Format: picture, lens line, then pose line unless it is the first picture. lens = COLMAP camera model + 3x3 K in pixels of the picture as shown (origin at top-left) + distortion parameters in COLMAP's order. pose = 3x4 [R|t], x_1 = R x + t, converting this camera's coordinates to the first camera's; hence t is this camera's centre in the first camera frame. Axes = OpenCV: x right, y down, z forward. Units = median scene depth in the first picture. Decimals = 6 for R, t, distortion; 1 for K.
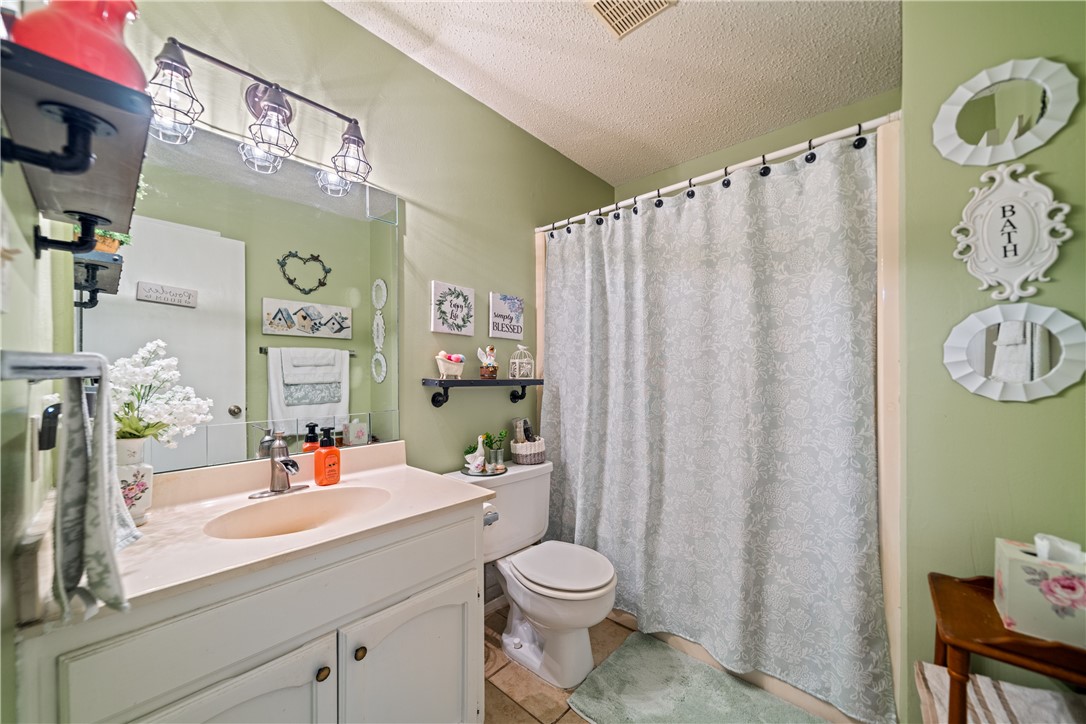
lens RADIAL K [[388.9, 0, 545.0], [0, 388.9, 372.6], [0, 0, 1]] dist [-0.001814, 0.000422]
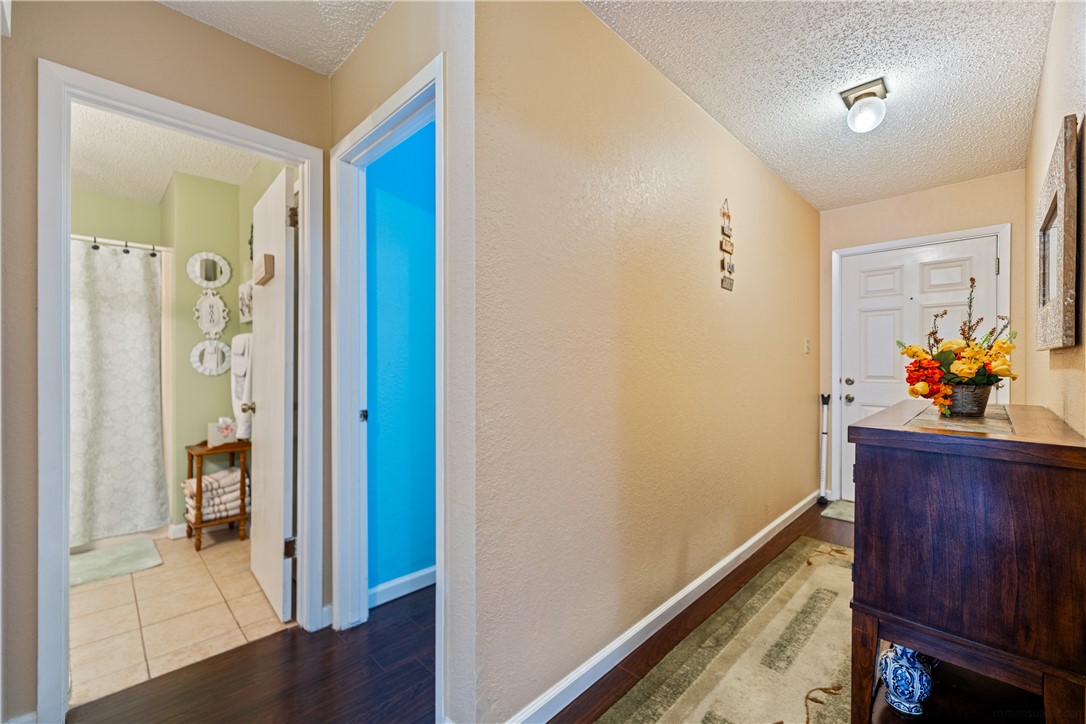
lens RADIAL K [[426.4, 0, 546.6], [0, 426.4, 363.5], [0, 0, 1]] dist [-0.003345, 0.000267]
pose [[0.004985, 0.000818, 0.999987, -1.455595], [-0.001379, 0.999999, -0.000811, -0.009311], [-0.999987, -0.001375, 0.004986, -1.118651]]
